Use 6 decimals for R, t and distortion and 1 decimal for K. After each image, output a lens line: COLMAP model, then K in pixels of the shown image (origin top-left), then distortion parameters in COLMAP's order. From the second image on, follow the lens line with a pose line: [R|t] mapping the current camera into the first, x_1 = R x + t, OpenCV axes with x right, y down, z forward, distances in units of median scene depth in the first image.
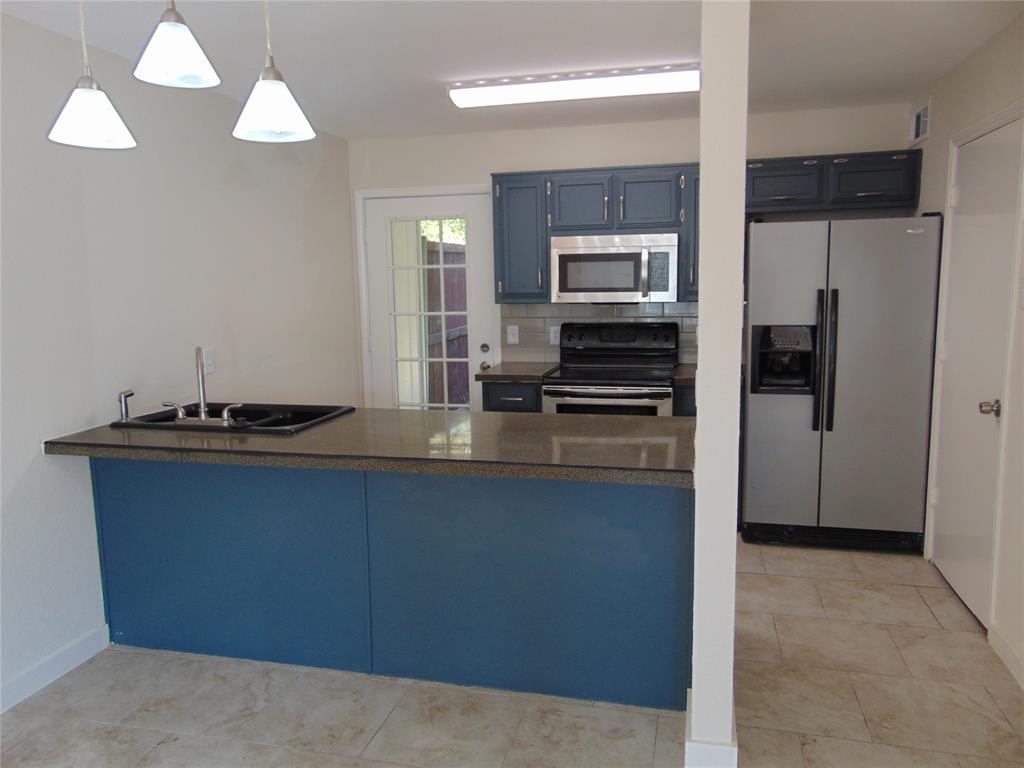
lens RADIAL K [[774.4, 0, 512.9], [0, 774.4, 382.9], [0, 0, 1]] dist [-0.025723, 0.073684]
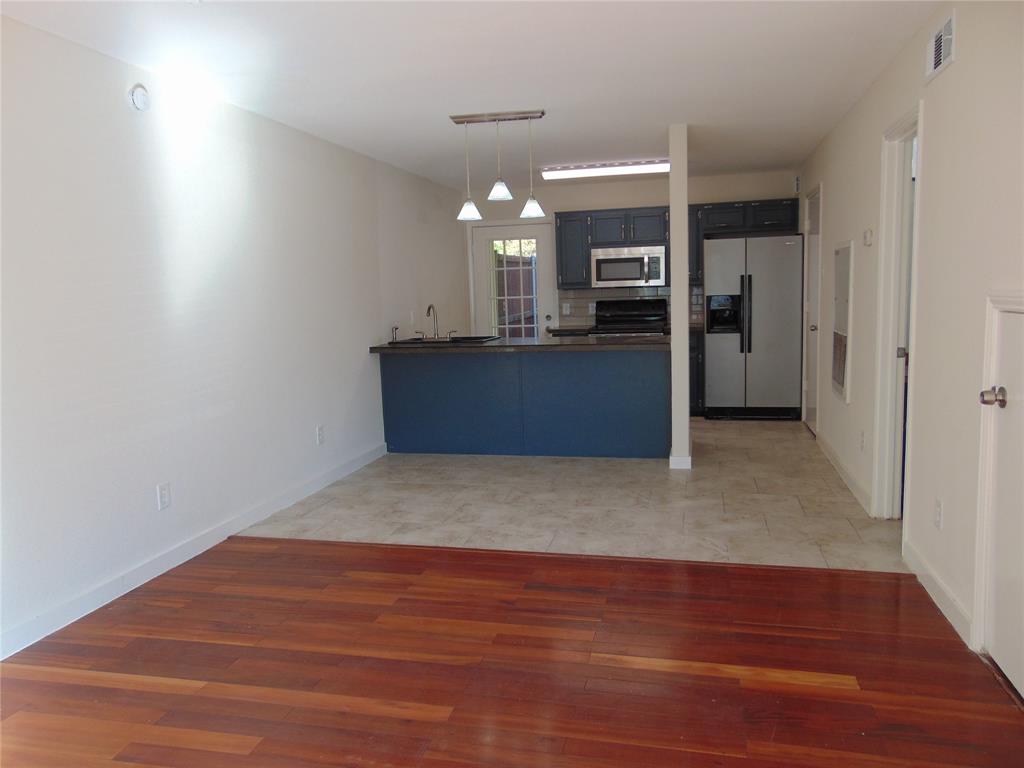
lens RADIAL K [[774.4, 0, 513.8], [0, 774.4, 386.8], [0, 0, 1]] dist [-0.025723, 0.073684]
pose [[0.999859, -0.015475, 0.006582, -0.155366], [0.015565, 0.999783, -0.013876, 0.154576], [-0.006365, 0.013976, 0.999882, -0.796723]]
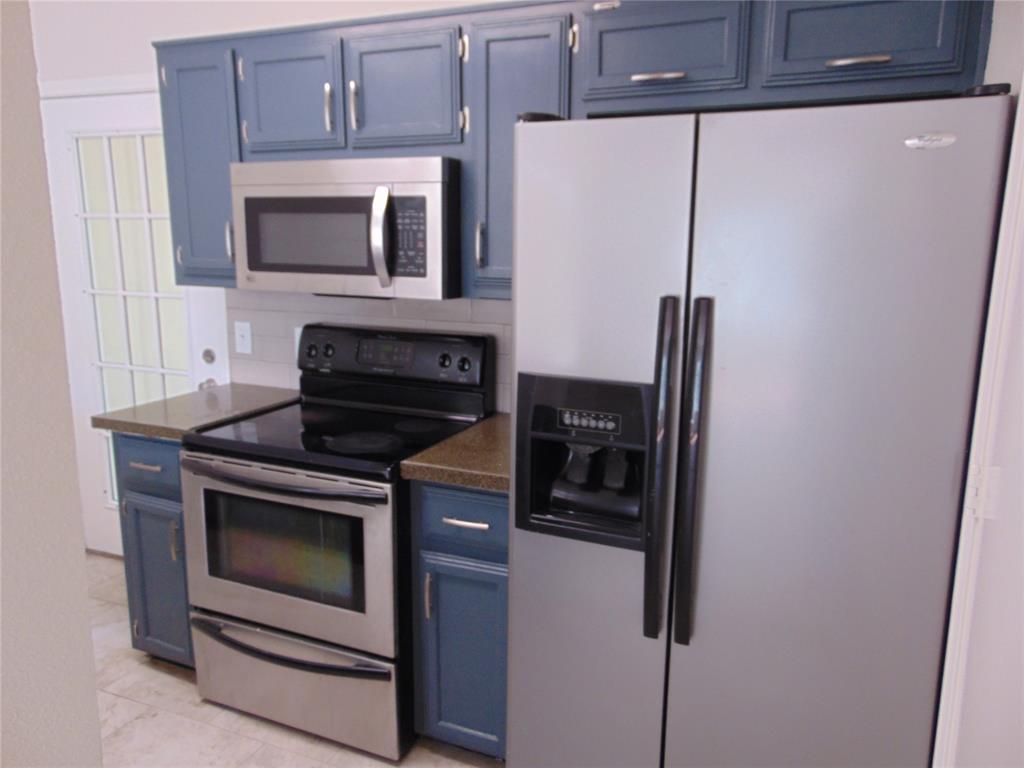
lens RADIAL K [[774.4, 0, 511.1], [0, 774.4, 385.9], [0, 0, 1]] dist [-0.025723, 0.073684]
pose [[0.986151, 0.060108, -0.154576, 0.363967], [-0.050724, 0.996663, 0.063950, -0.092154], [0.157904, -0.055224, 0.985909, 0.571072]]
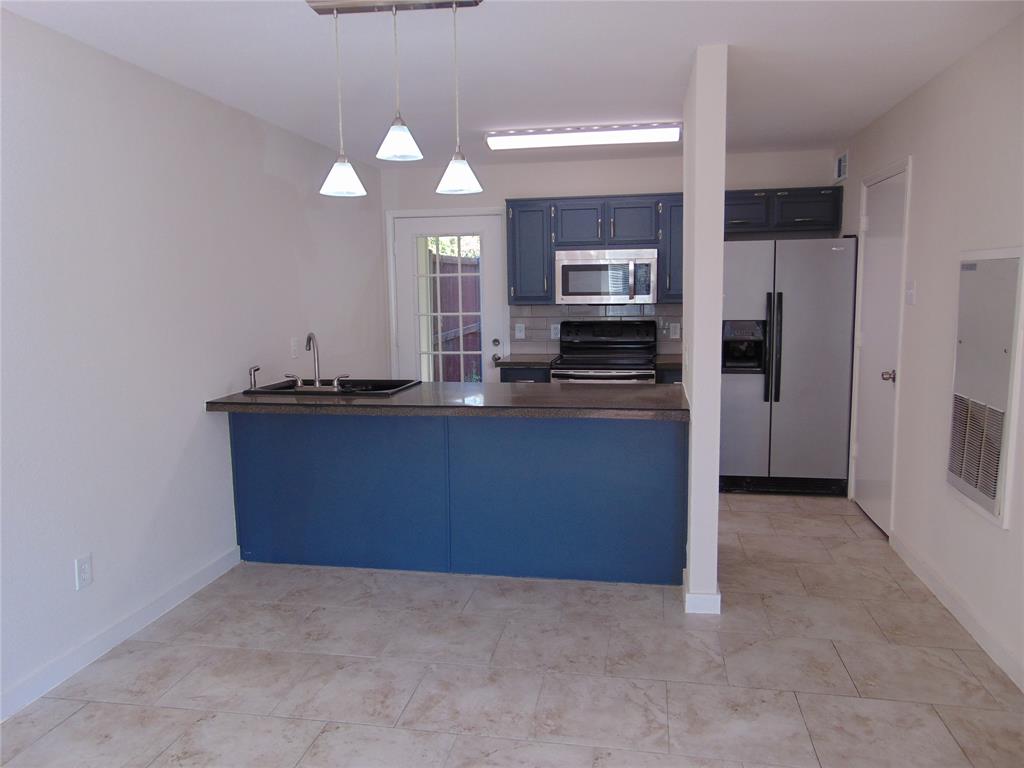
lens RADIAL K [[774.4, 0, 513.4], [0, 774.4, 384.1], [0, 0, 1]] dist [-0.025723, 0.073684]
pose [[0.997802, -0.005290, 0.066052, -0.113474], [0.006250, 0.999878, -0.014330, 0.047002], [-0.065968, 0.014711, 0.997713, -0.257787]]
